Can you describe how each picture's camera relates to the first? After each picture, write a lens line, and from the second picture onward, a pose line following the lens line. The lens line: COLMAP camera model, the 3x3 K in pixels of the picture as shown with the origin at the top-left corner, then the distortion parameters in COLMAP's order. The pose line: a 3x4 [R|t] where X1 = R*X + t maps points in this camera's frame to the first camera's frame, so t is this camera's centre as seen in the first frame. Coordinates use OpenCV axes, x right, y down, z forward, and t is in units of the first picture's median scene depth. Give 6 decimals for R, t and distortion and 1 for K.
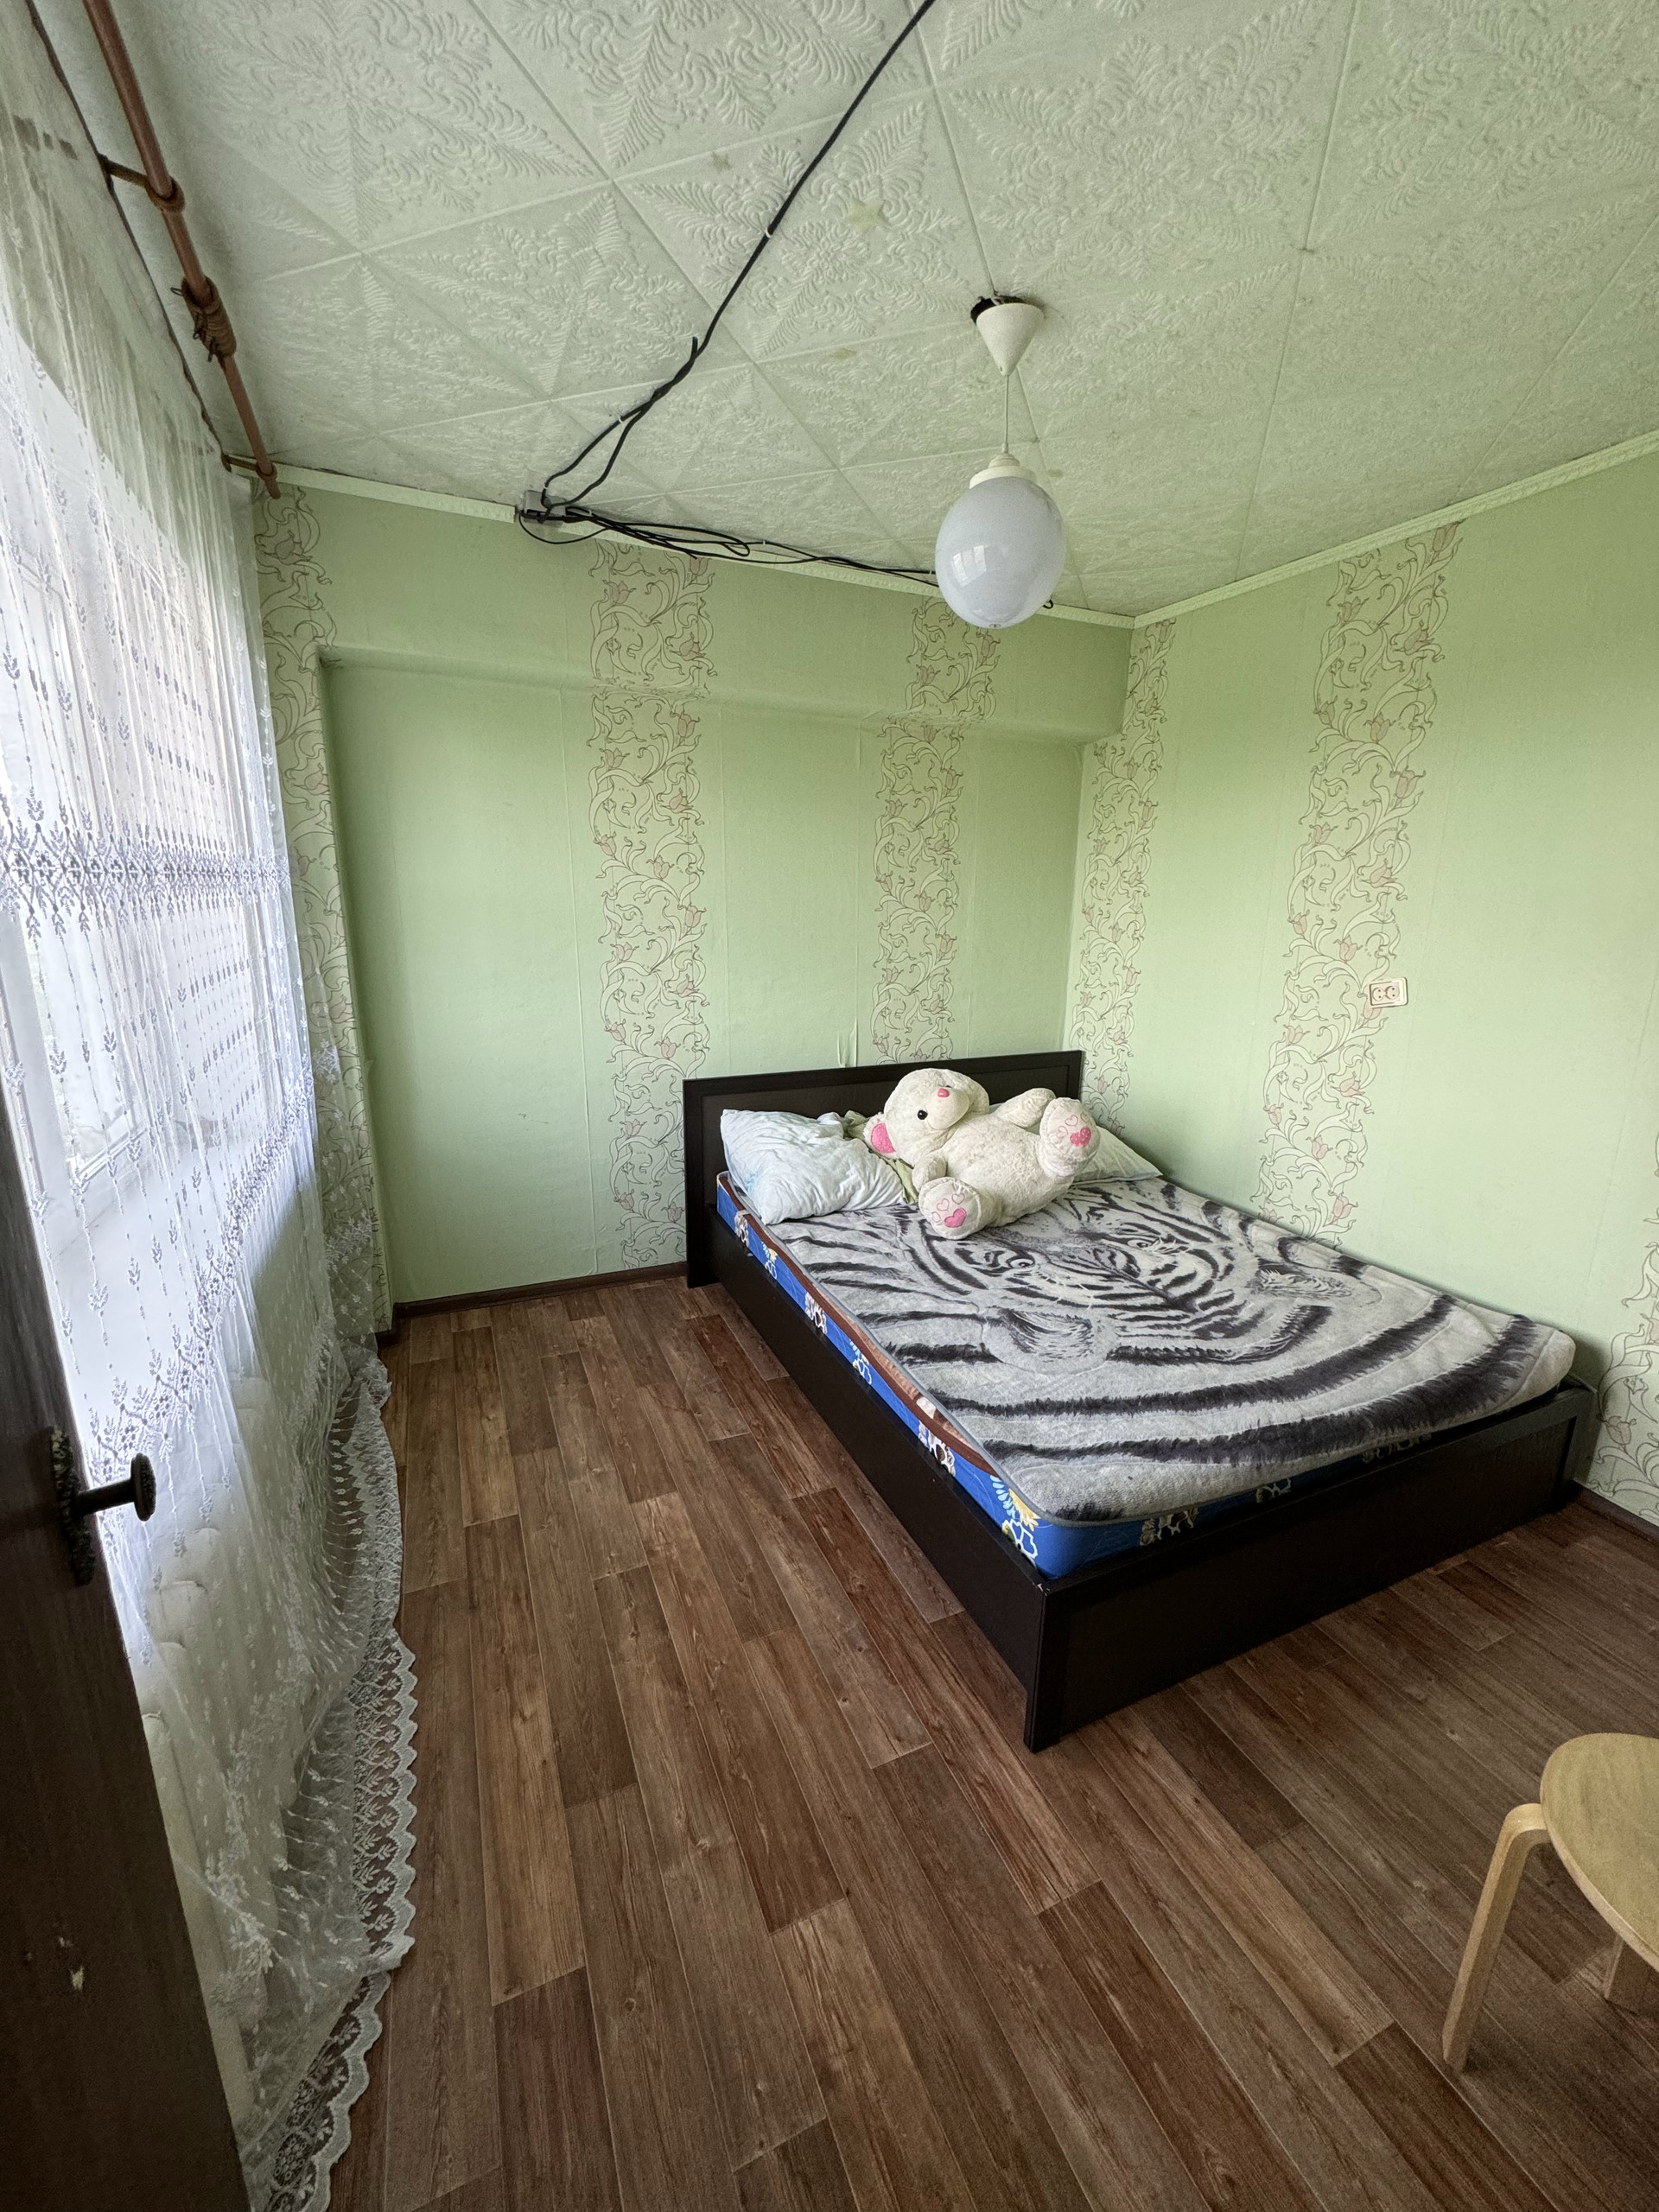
lens RADIAL K [[881.7, 0, 829.5], [0, 881.7, 1106.0], [0, 0, 1]] dist [-0.001931, 0.000606]
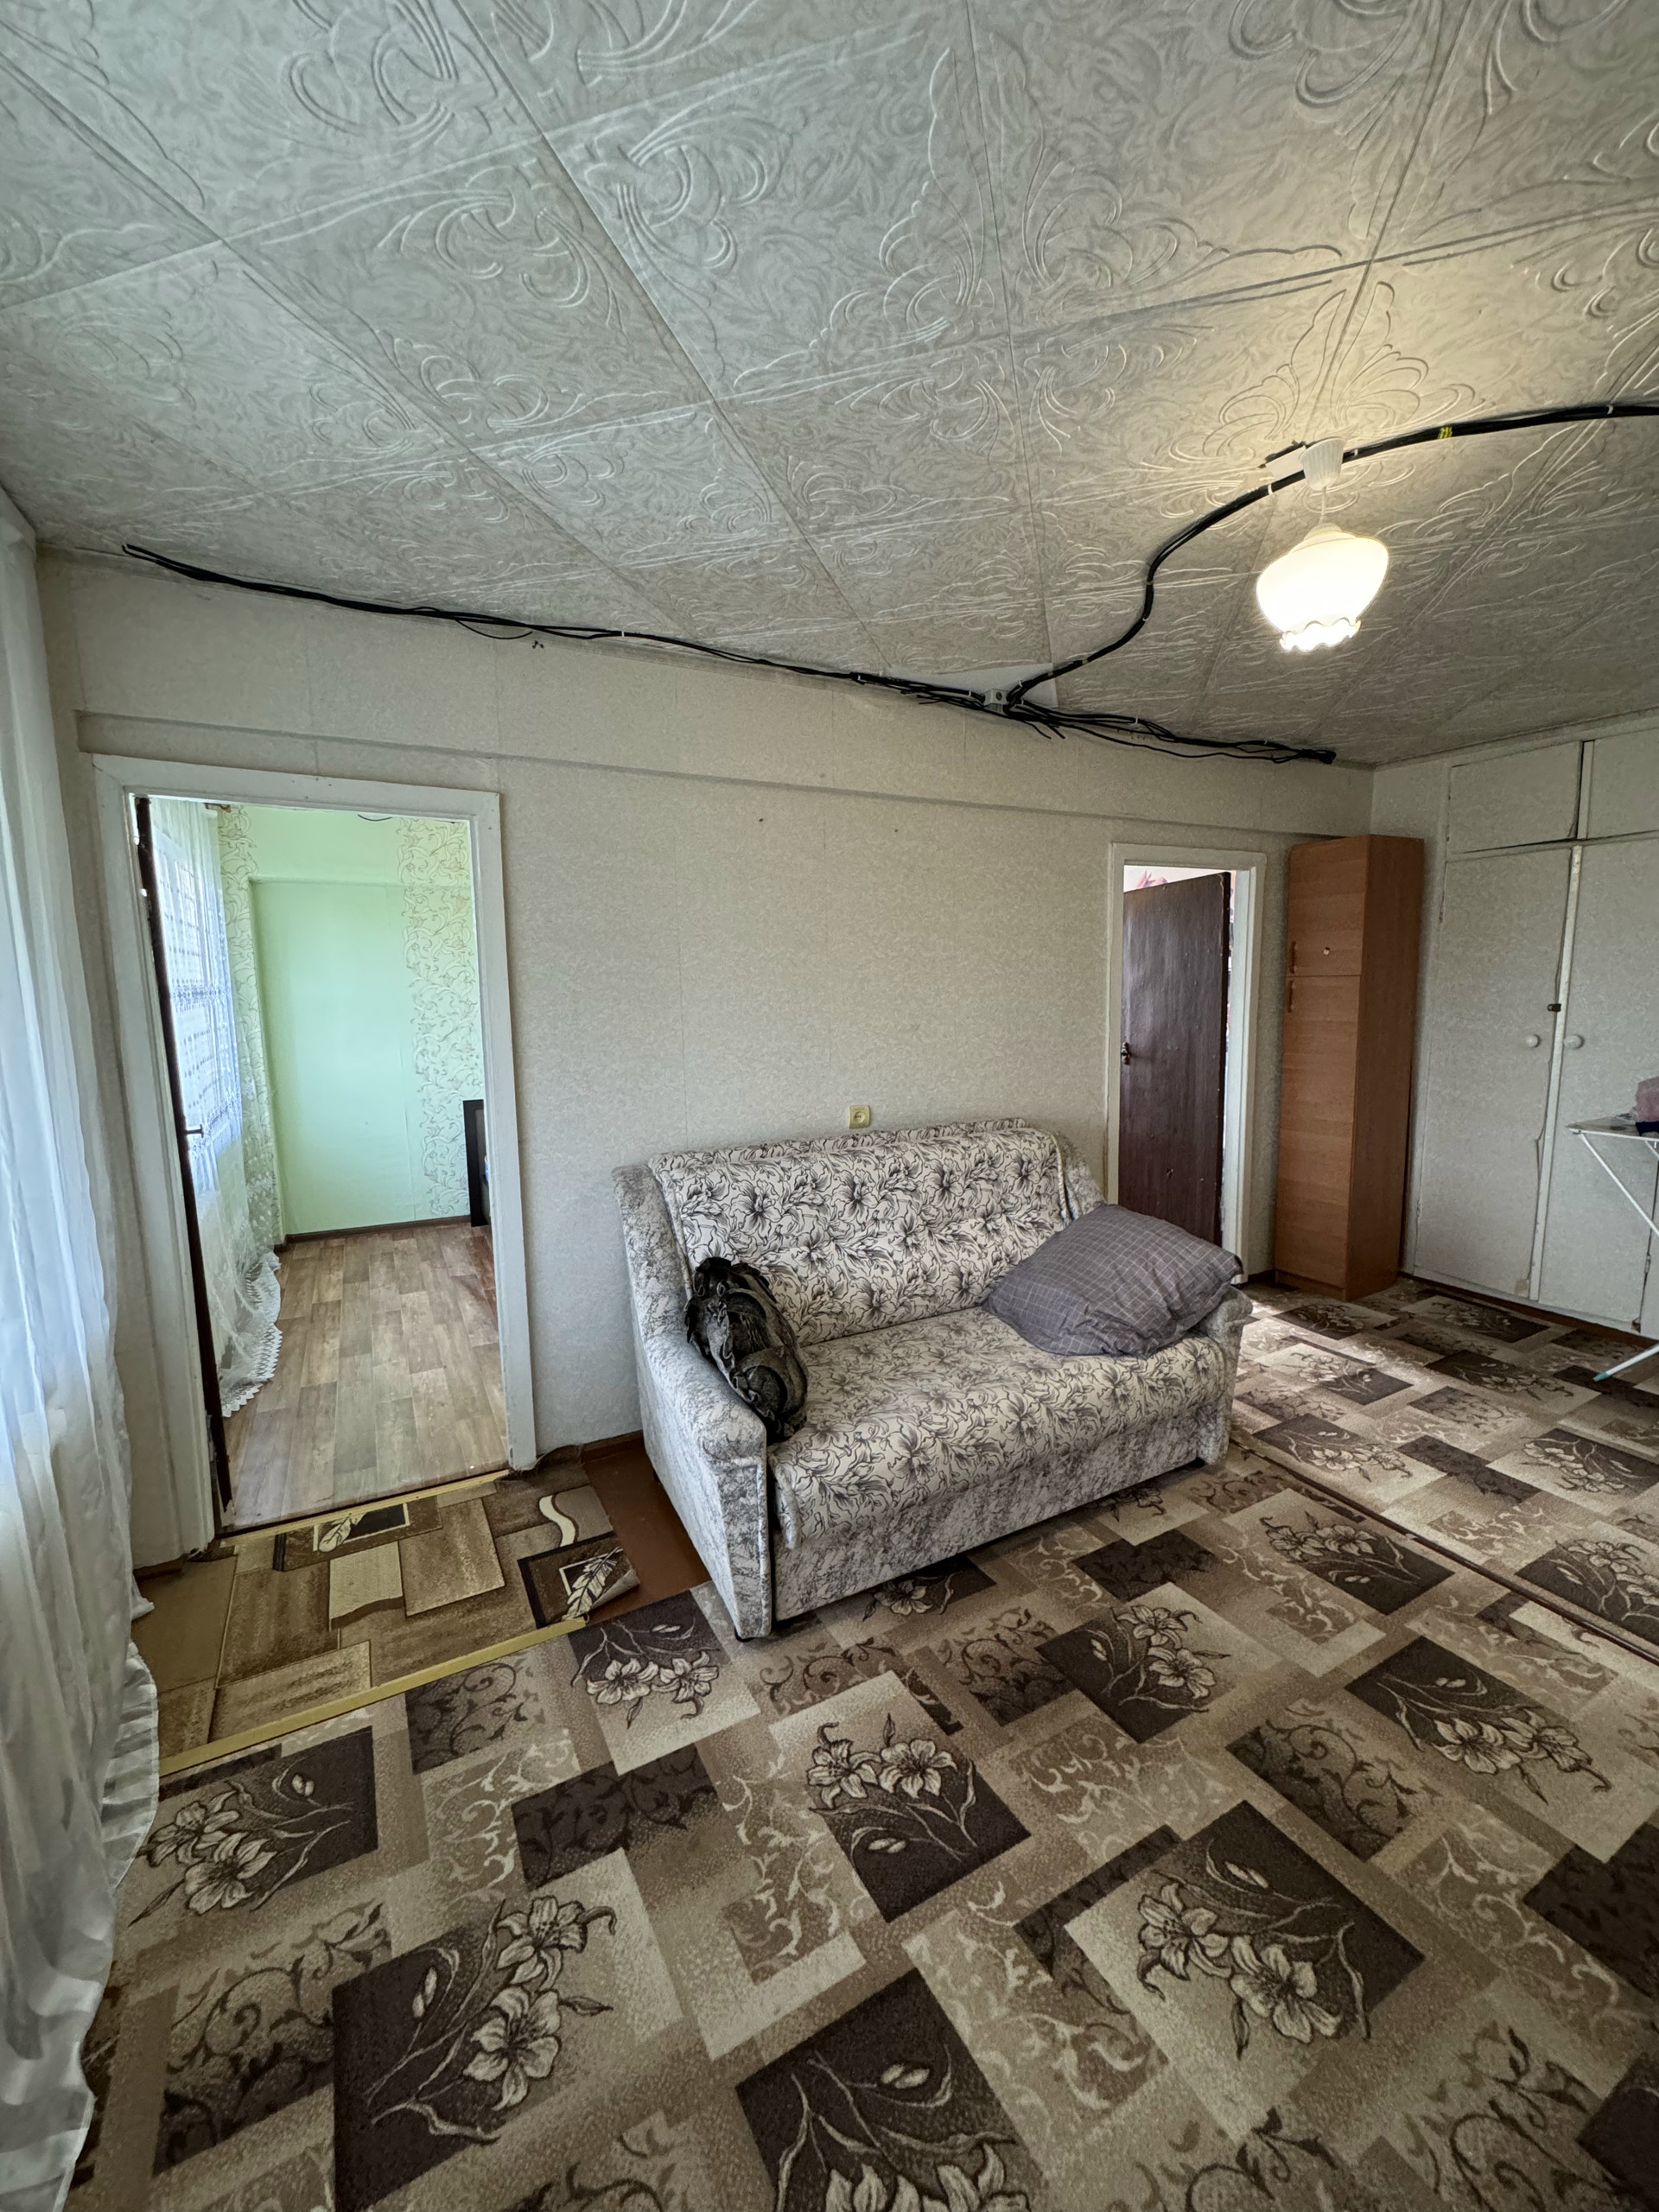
lens RADIAL K [[881.7, 0, 829.5], [0, 881.7, 1106.0], [0, 0, 1]] dist [-0.001931, 0.000606]
pose [[0.997333, -0.040889, 0.060449, 0.535981], [0.047418, 0.992705, -0.110850, 0.250082], [-0.055476, 0.113421, 0.991997, -0.903825]]
